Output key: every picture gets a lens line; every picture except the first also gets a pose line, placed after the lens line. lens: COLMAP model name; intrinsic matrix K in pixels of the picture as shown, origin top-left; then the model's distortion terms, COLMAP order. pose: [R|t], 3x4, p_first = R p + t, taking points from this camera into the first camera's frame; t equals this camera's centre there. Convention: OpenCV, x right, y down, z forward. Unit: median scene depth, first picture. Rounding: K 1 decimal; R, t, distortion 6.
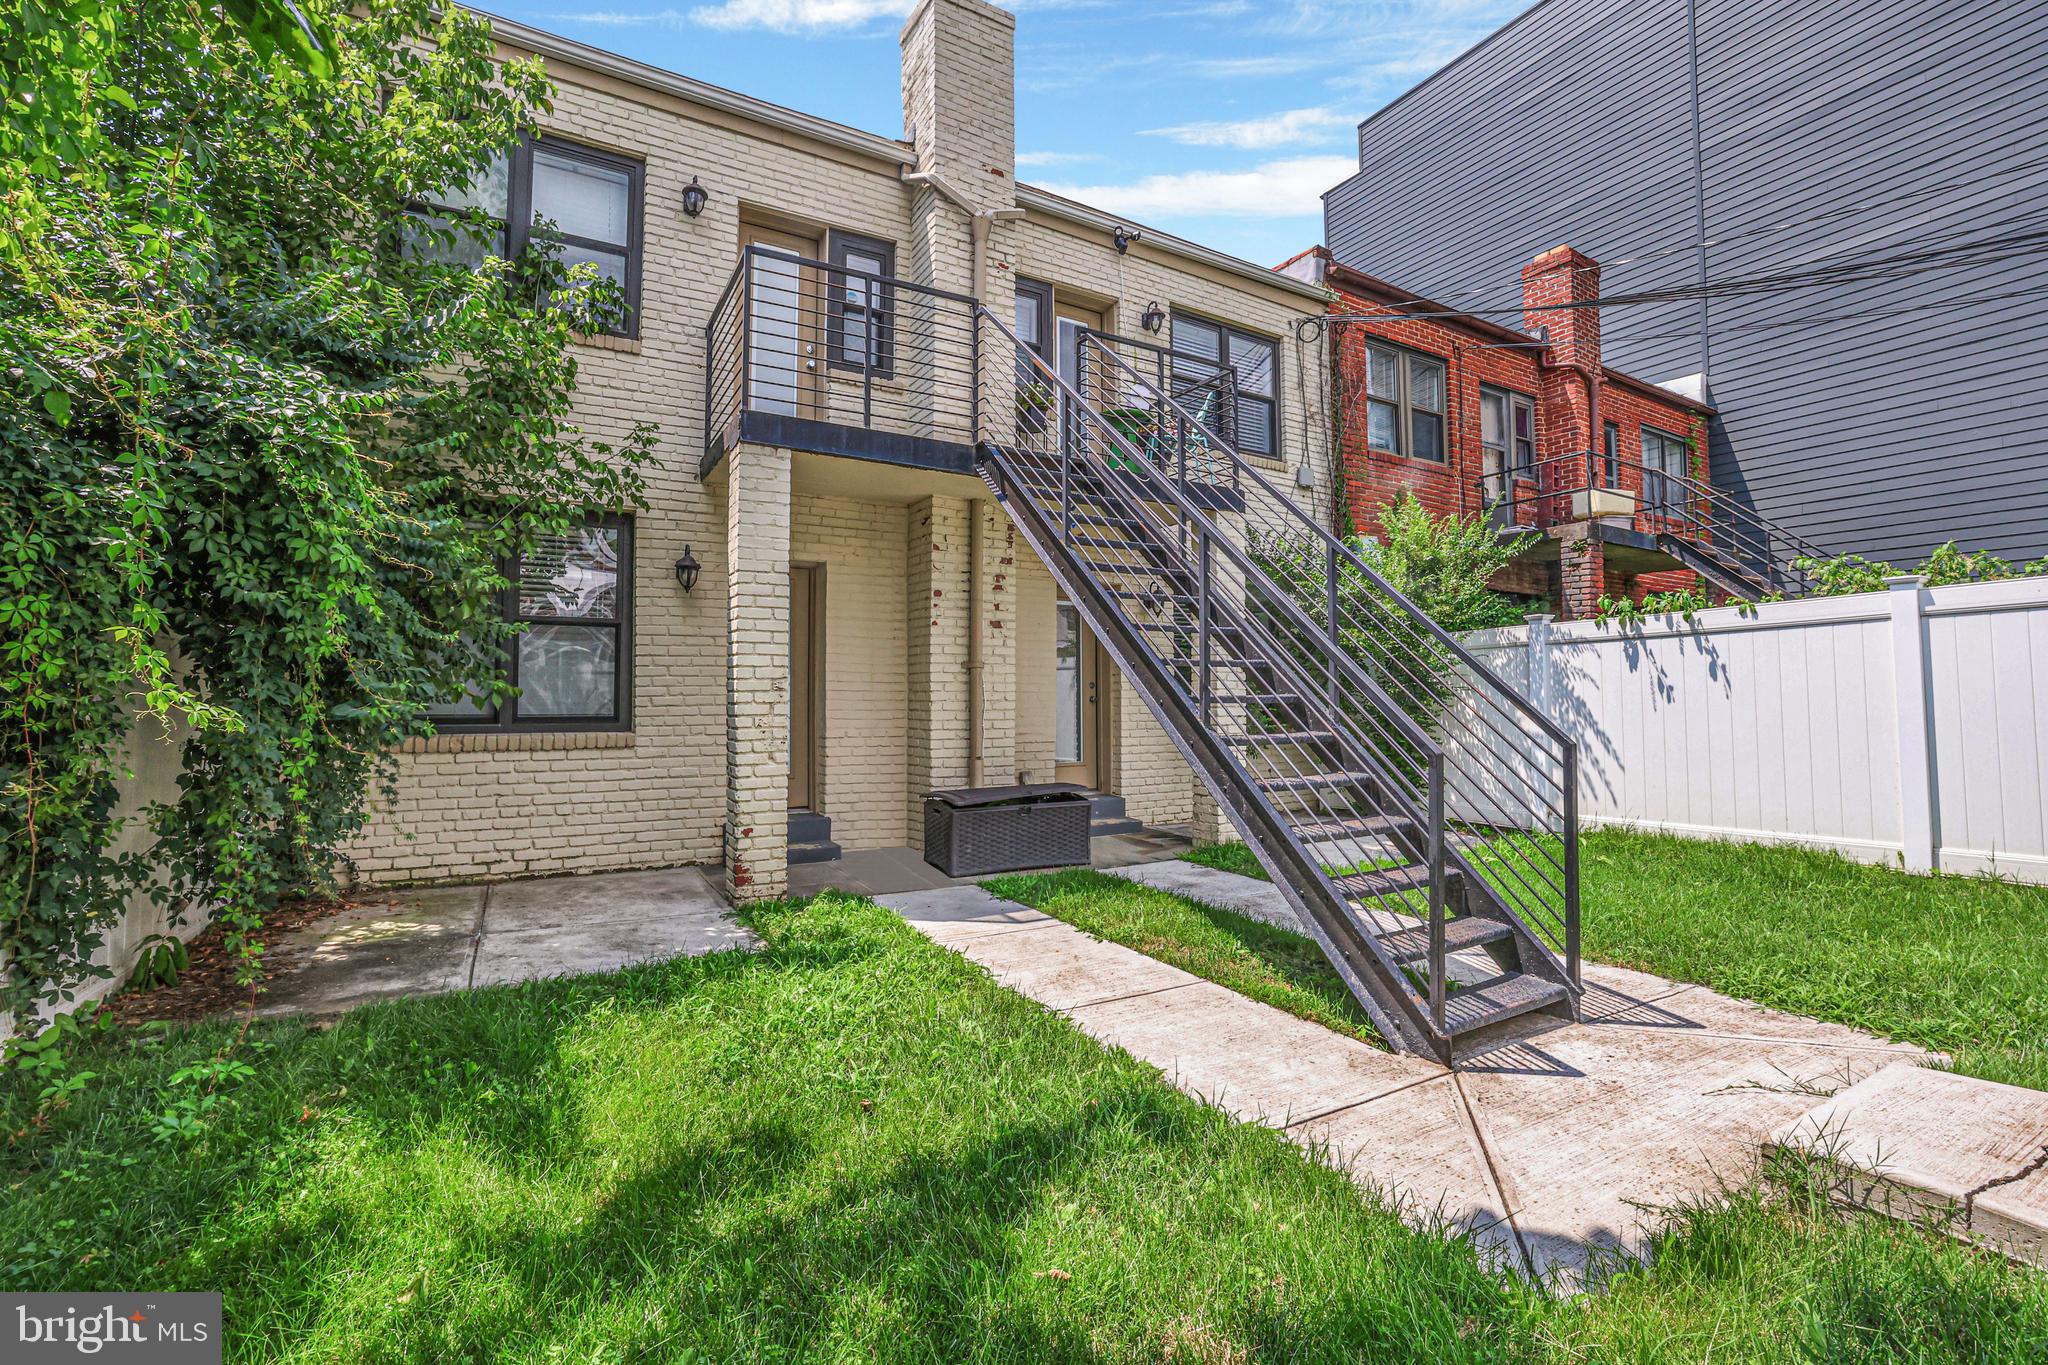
lens RADIAL K [[878.6, 0, 1013.6], [0, 878.6, 660.7], [0, 0, 1]] dist [-0.018422, 0.000320]
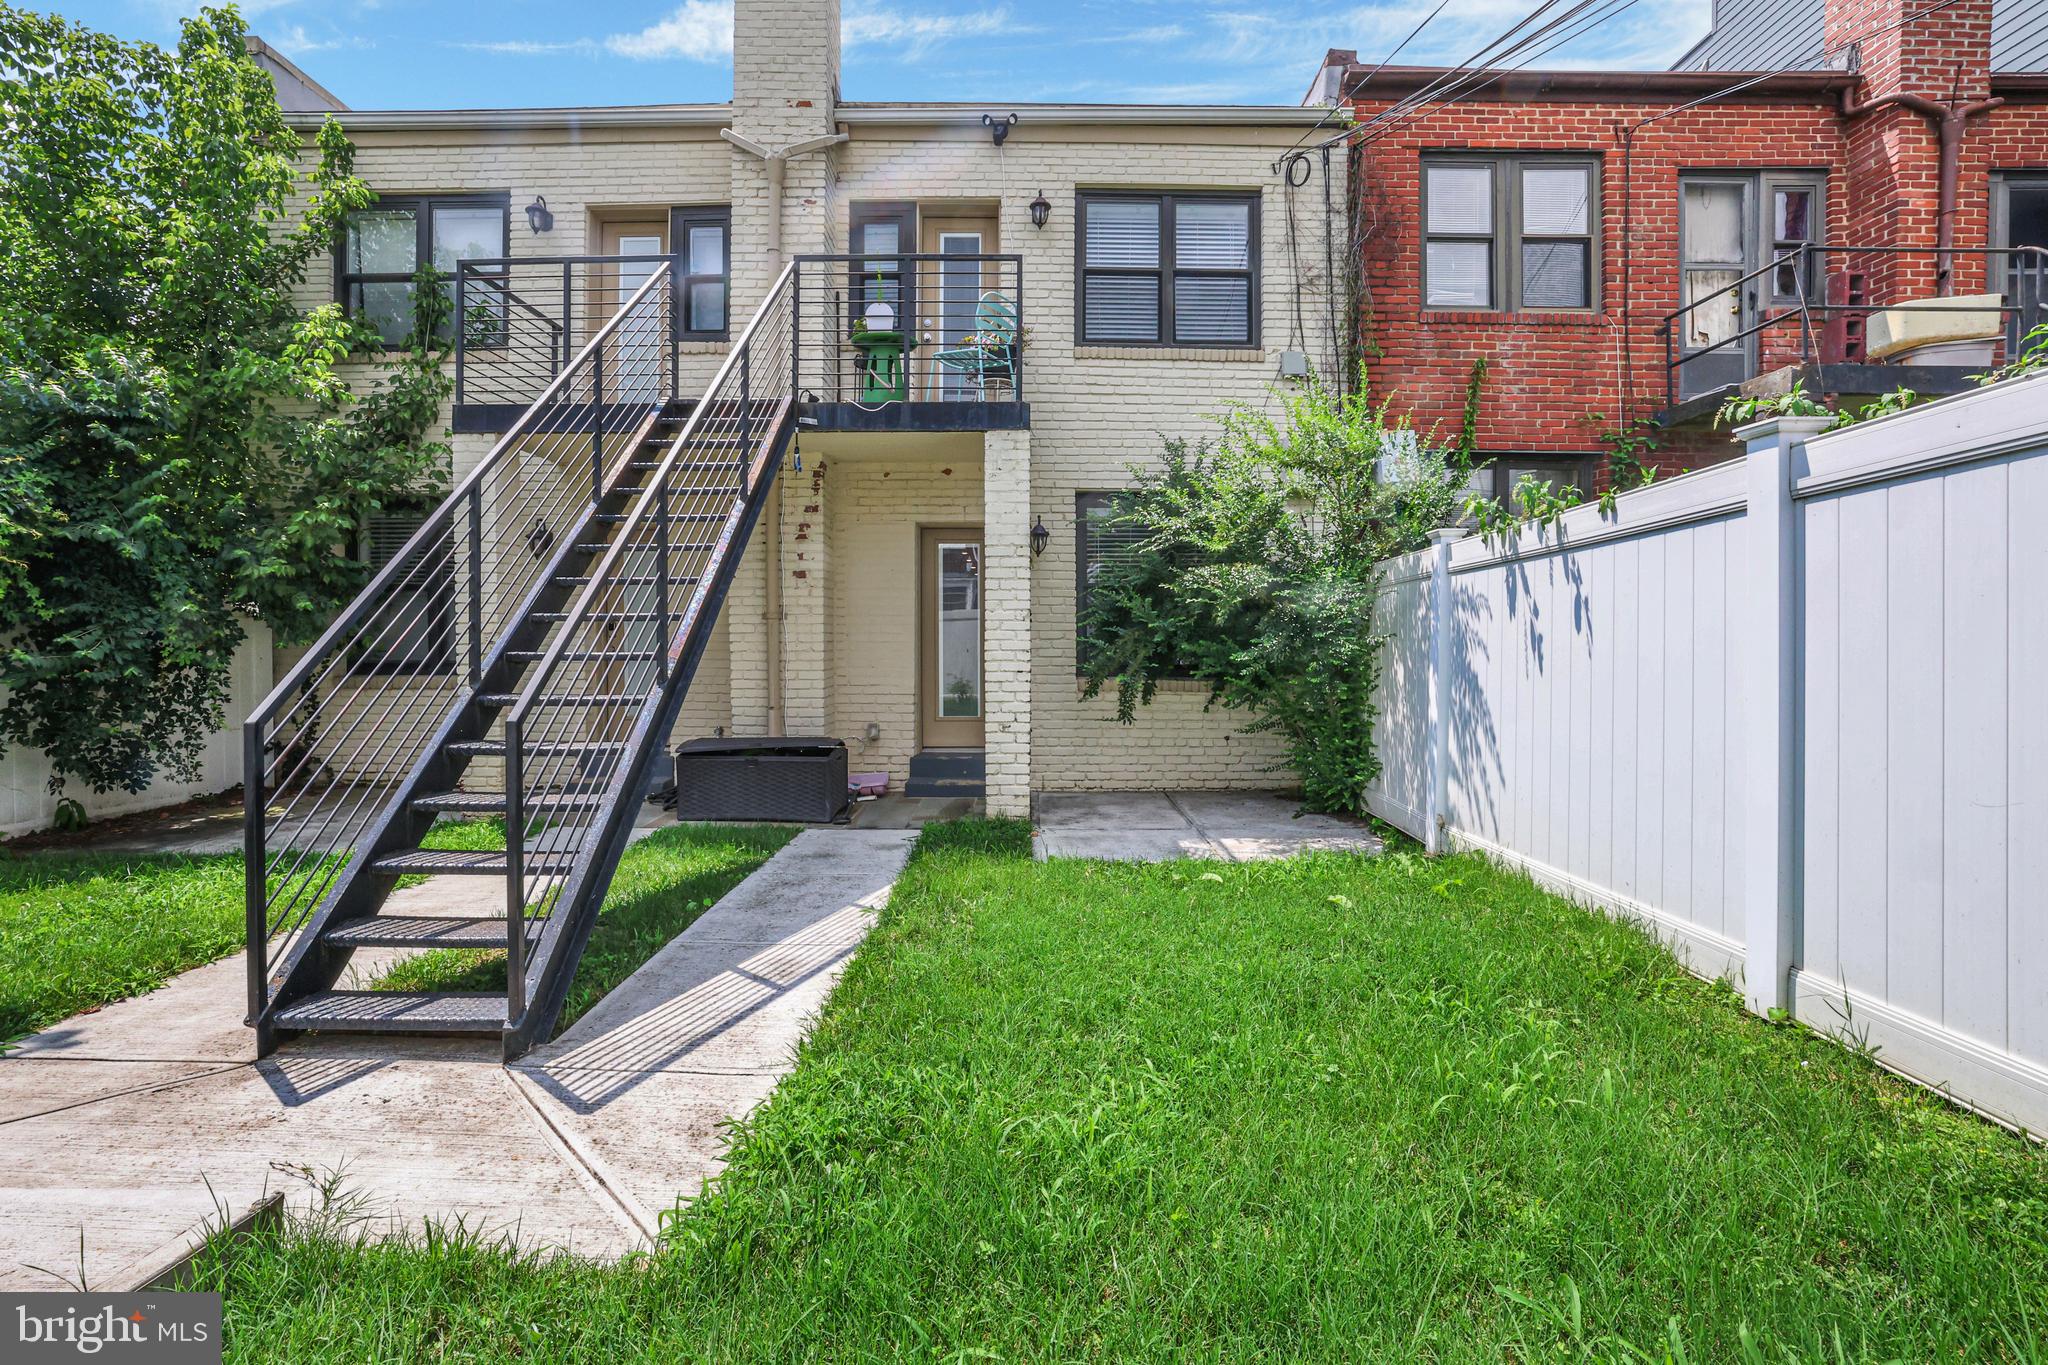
lens RADIAL K [[886.7, 0, 1024.2], [0, 886.7, 644.2], [0, 0, 1]] dist [-0.012888, 0.000602]
pose [[0.864349, 0.003950, -0.502877, 0.760148], [0.019338, 0.998969, 0.041084, 0.001260], [0.502521, -0.045235, 0.863381, 0.283526]]
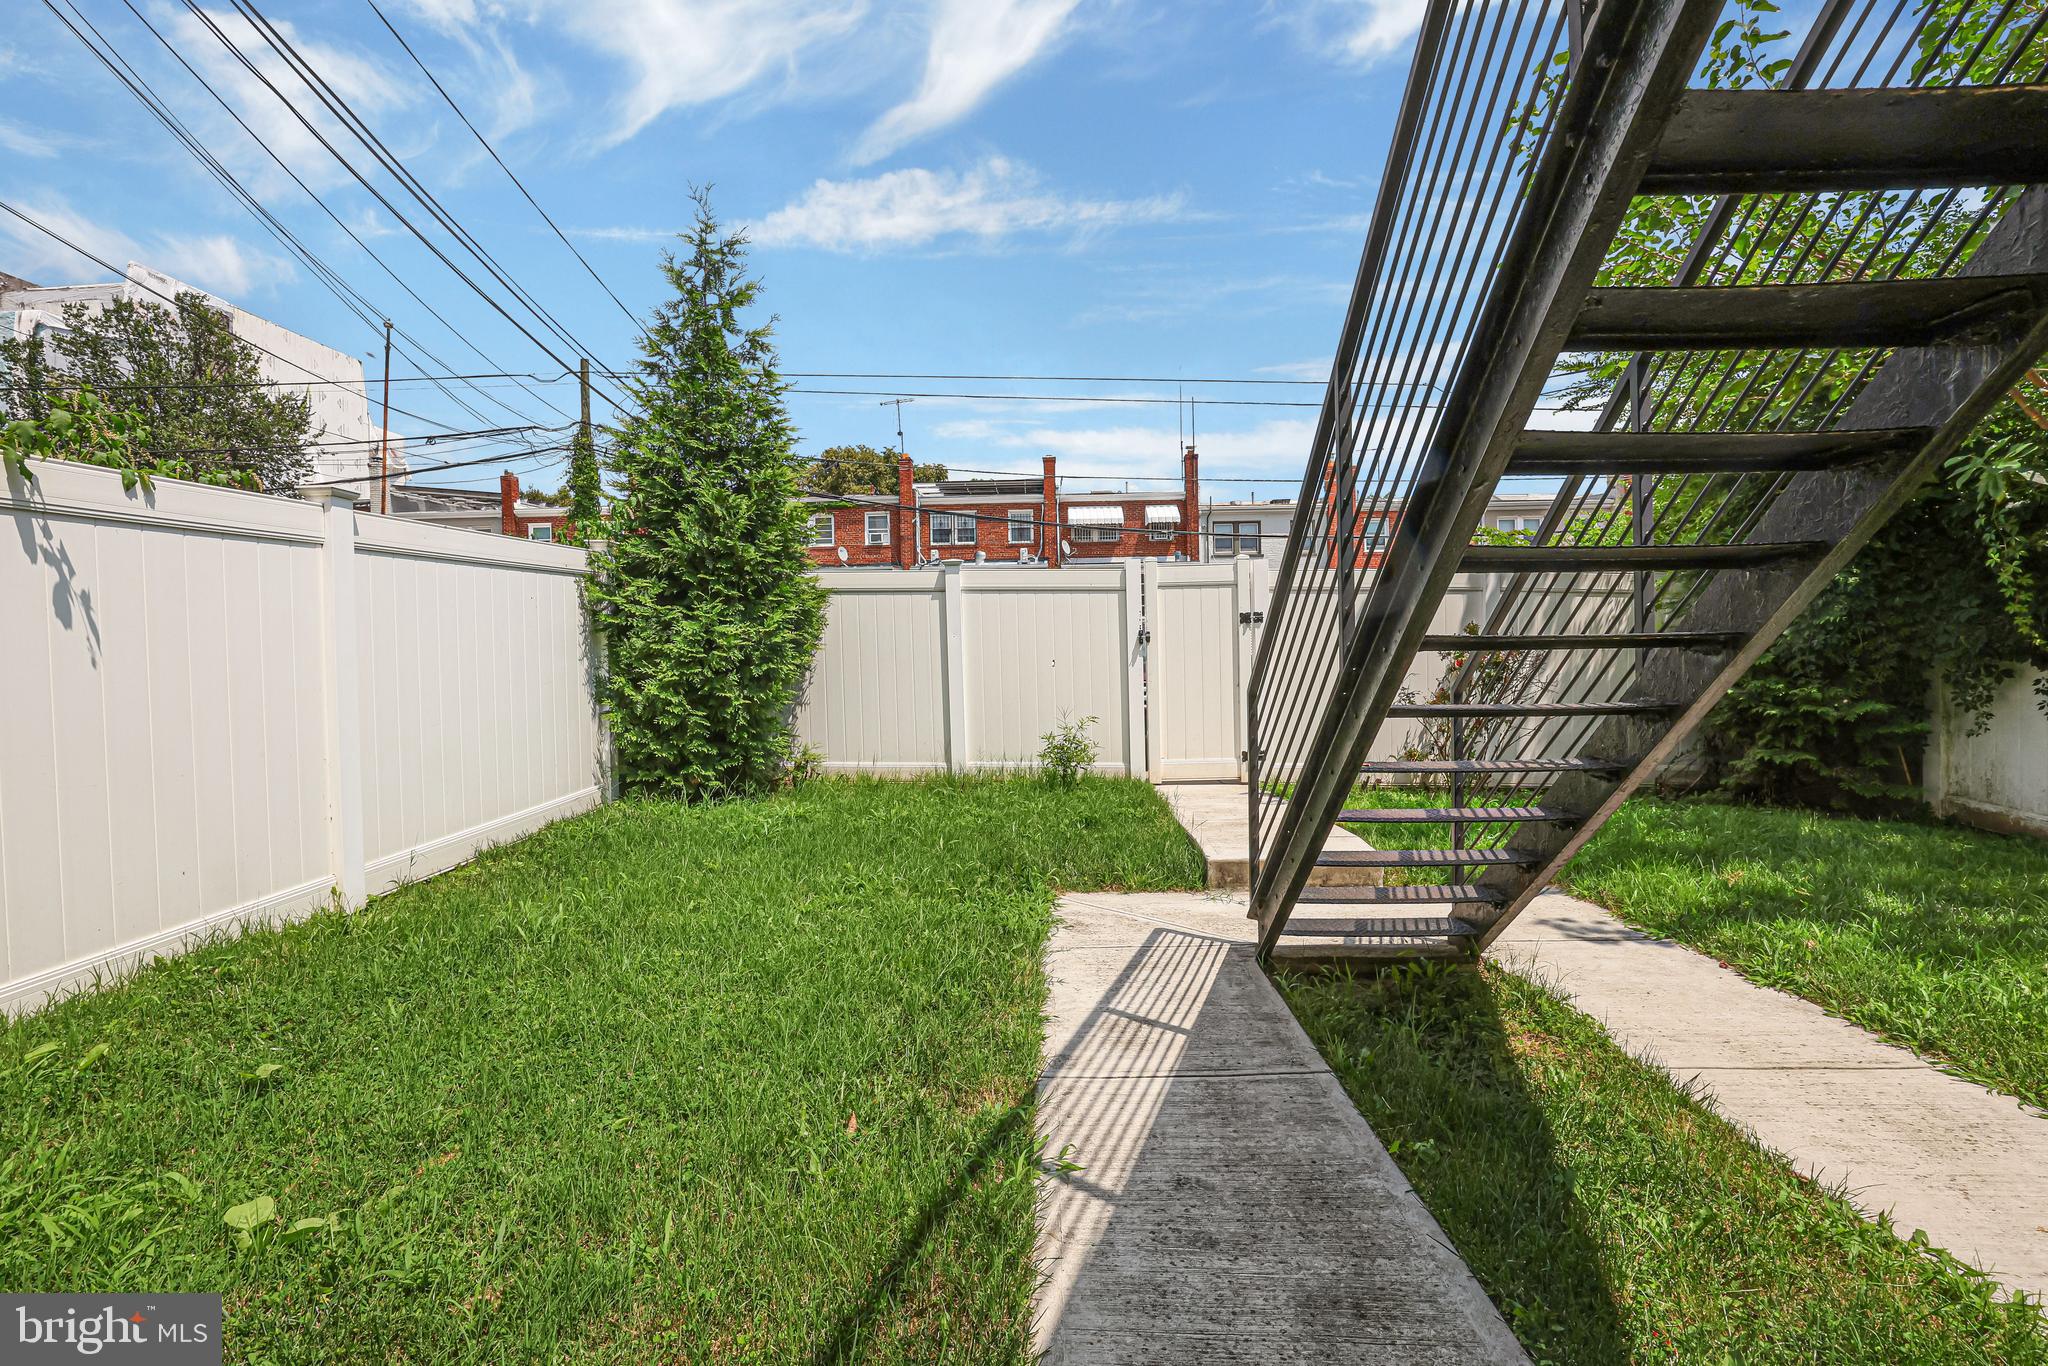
lens RADIAL K [[886.7, 0, 1024.2], [0, 886.7, 644.7], [0, 0, 1]] dist [-0.012888, 0.000602]
pose [[-0.854886, 0.017917, 0.518507, 0.162537], [-0.005698, 0.999019, -0.043916, 0.047034], [-0.518785, -0.040497, -0.853945, 1.089945]]
